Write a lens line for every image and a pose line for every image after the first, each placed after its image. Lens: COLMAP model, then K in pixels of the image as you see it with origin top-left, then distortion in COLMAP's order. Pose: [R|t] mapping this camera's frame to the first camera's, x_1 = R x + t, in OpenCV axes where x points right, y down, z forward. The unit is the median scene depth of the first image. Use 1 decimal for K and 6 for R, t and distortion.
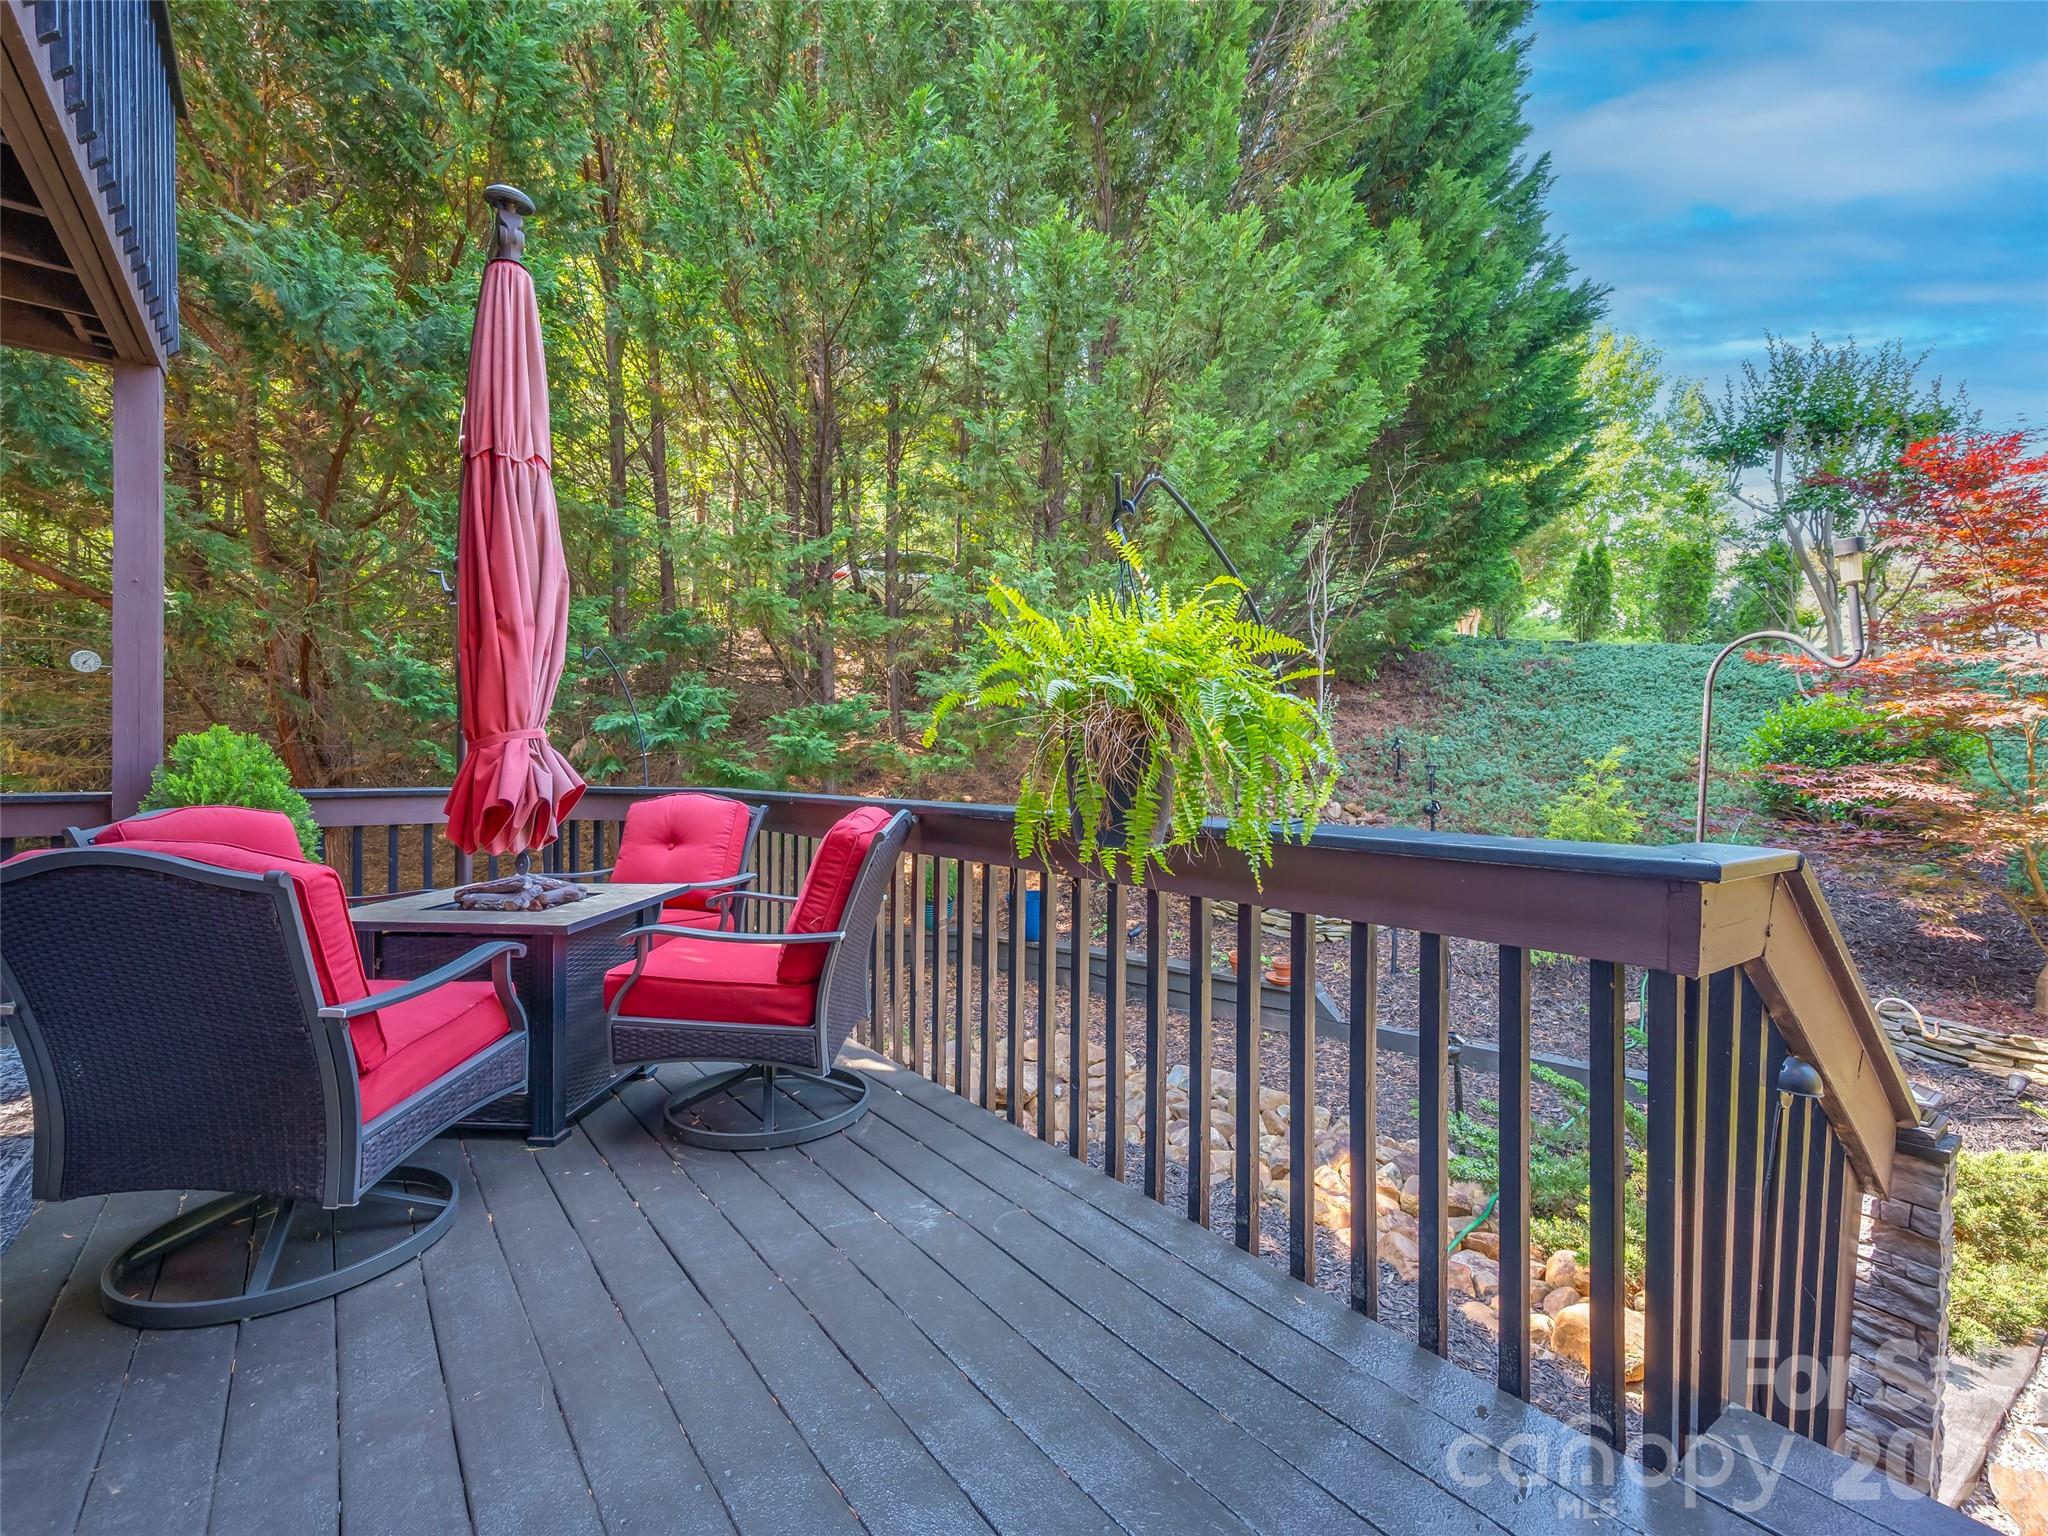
lens RADIAL K [[910.6, 0, 1027.8], [0, 910.6, 773.9], [0, 0, 1]] dist [-0.001355, -0.000423]
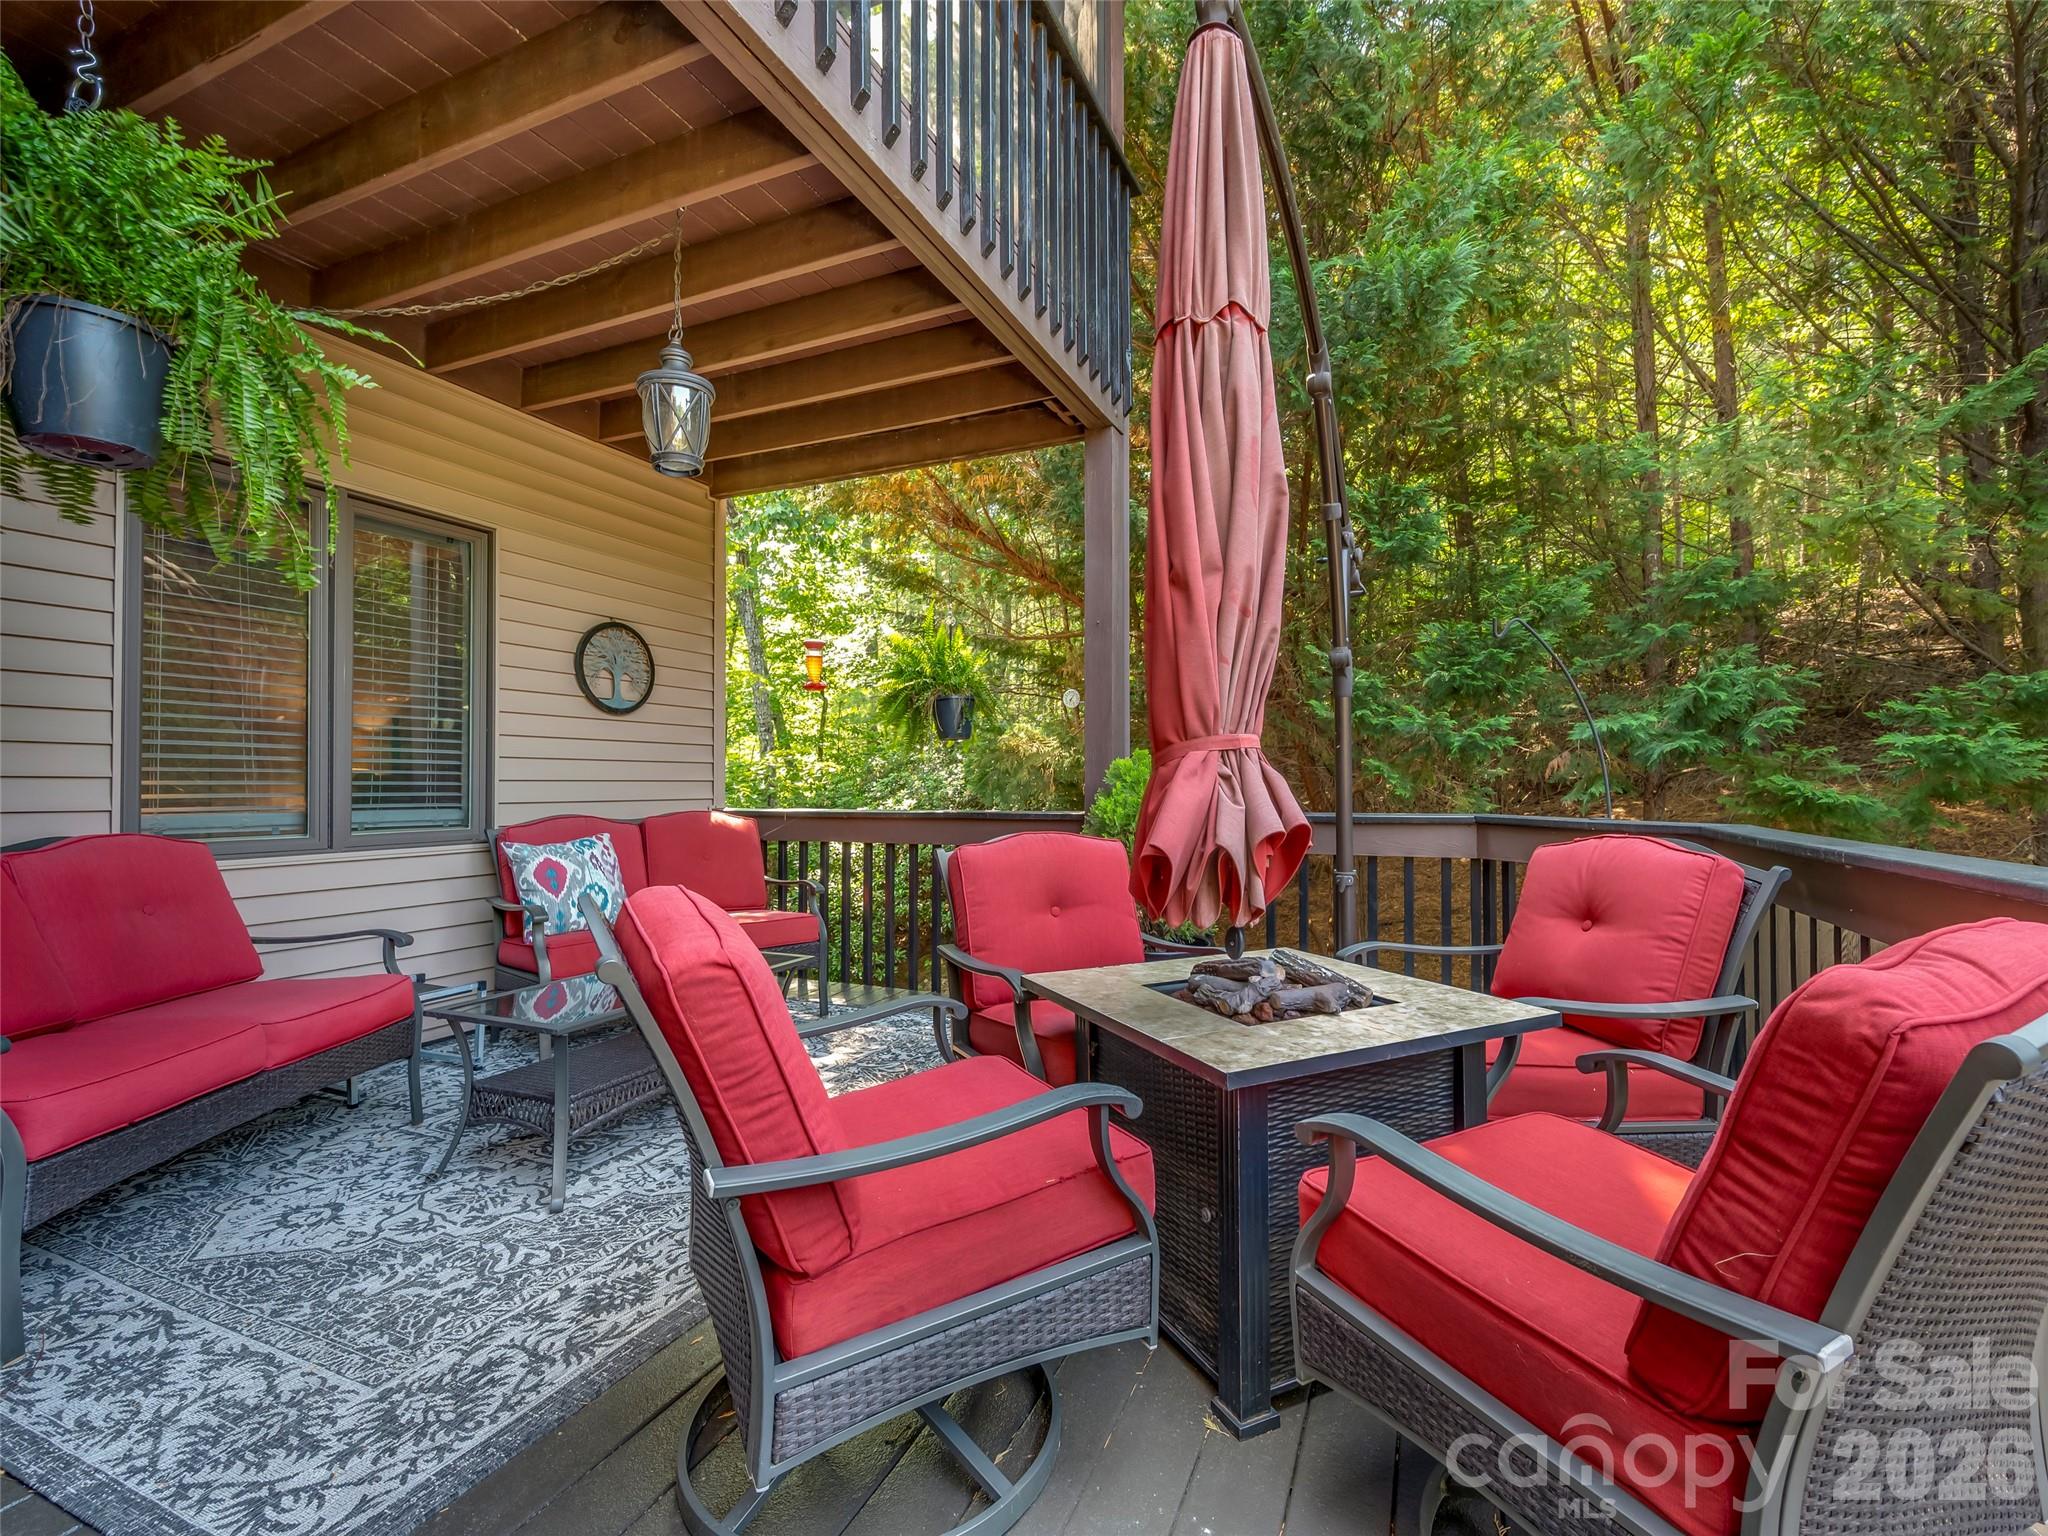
lens RADIAL K [[910.6, 0, 1027.8], [0, 910.6, 773.9], [0, 0, 1]] dist [-0.001355, -0.000423]
pose [[0.470776, -0.014892, -0.882127, -0.026422], [-0.002632, 0.999829, -0.018284, -0.005521], [0.882249, 0.010930, 0.470656, 0.282799]]
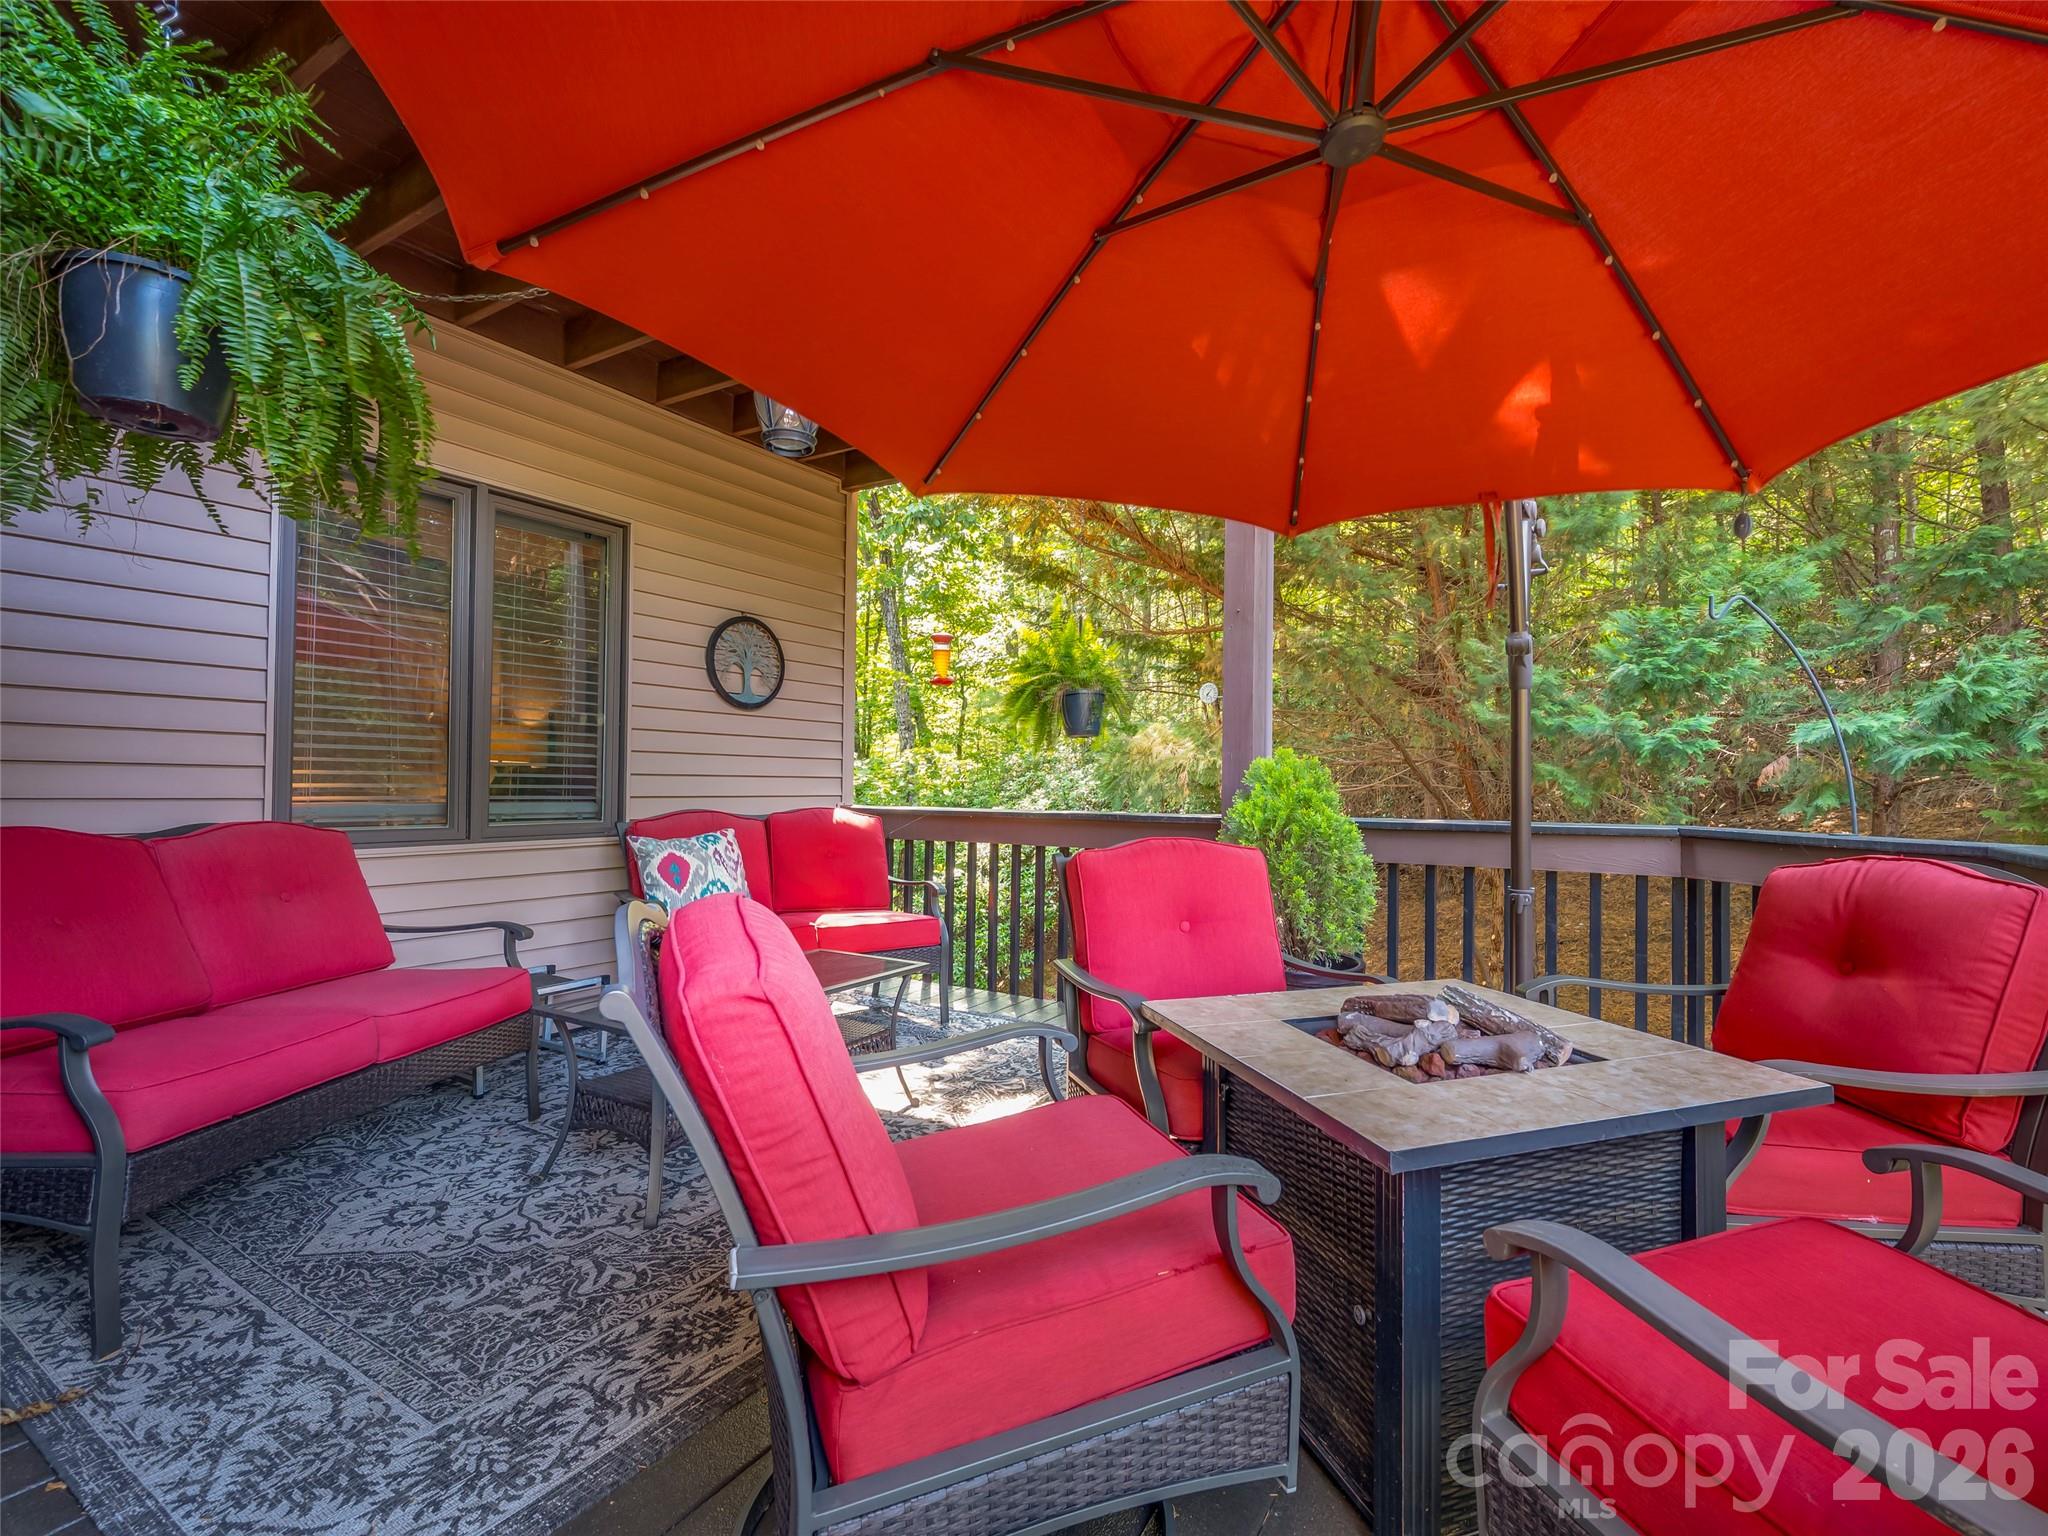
lens RADIAL K [[910.0, 0, 1059.4], [0, 910.0, 769.9], [0, 0, 1]] dist [0.004151, -0.000110]
pose [[0.362269, -0.014611, -0.931959, -0.064565], [-0.017172, 0.999603, -0.022347, -0.005335], [0.931915, 0.024099, 0.361874, 0.310254]]
